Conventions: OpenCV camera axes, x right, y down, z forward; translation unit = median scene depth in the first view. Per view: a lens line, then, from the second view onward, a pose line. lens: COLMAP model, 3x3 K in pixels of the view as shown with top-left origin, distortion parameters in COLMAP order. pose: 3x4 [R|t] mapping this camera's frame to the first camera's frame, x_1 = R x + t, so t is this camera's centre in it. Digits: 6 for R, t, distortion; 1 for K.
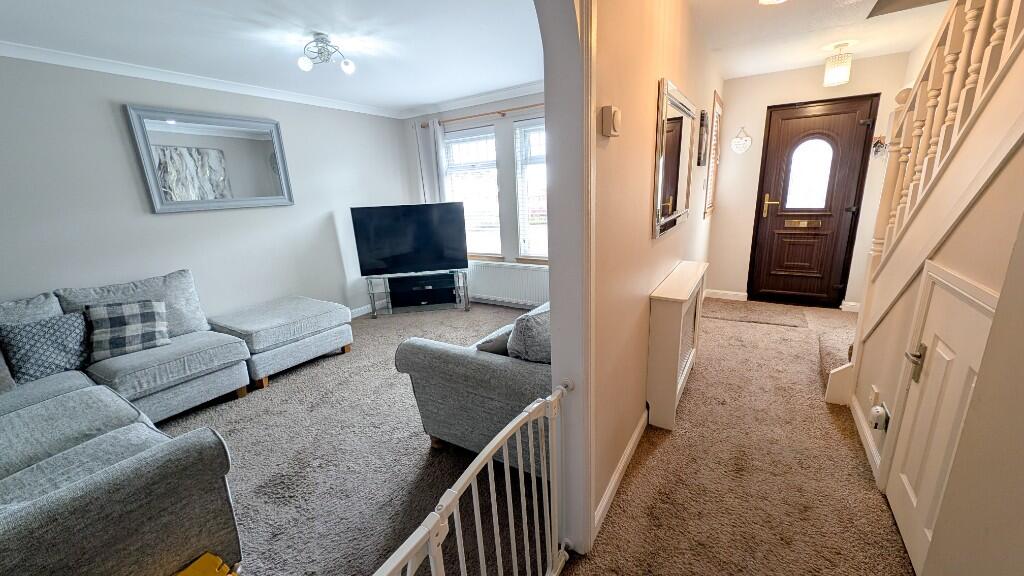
lens RADIAL K [[381.0, 0, 514.6], [0, 381.0, 287.8], [0, 0, 1]] dist [0.003109, -0.003584]
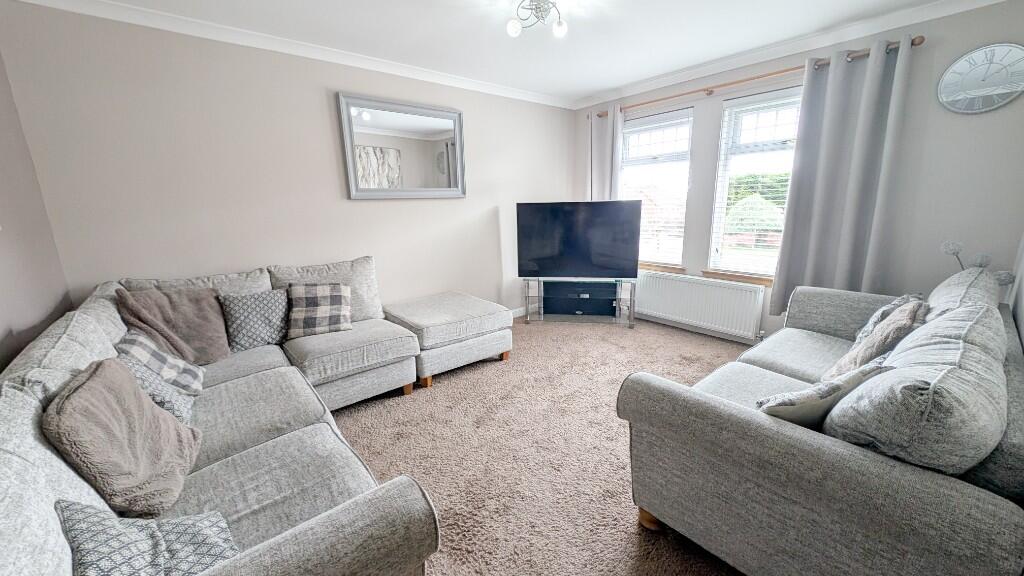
lens RADIAL K [[381.0, 0, 513.2], [0, 381.0, 289.3], [0, 0, 1]] dist [0.003109, -0.003584]
pose [[0.947782, 0.095939, -0.304146, -0.189238], [-0.100279, 0.994958, 0.001359, 0.000049], [0.302743, 0.029211, 0.952625, 0.159317]]
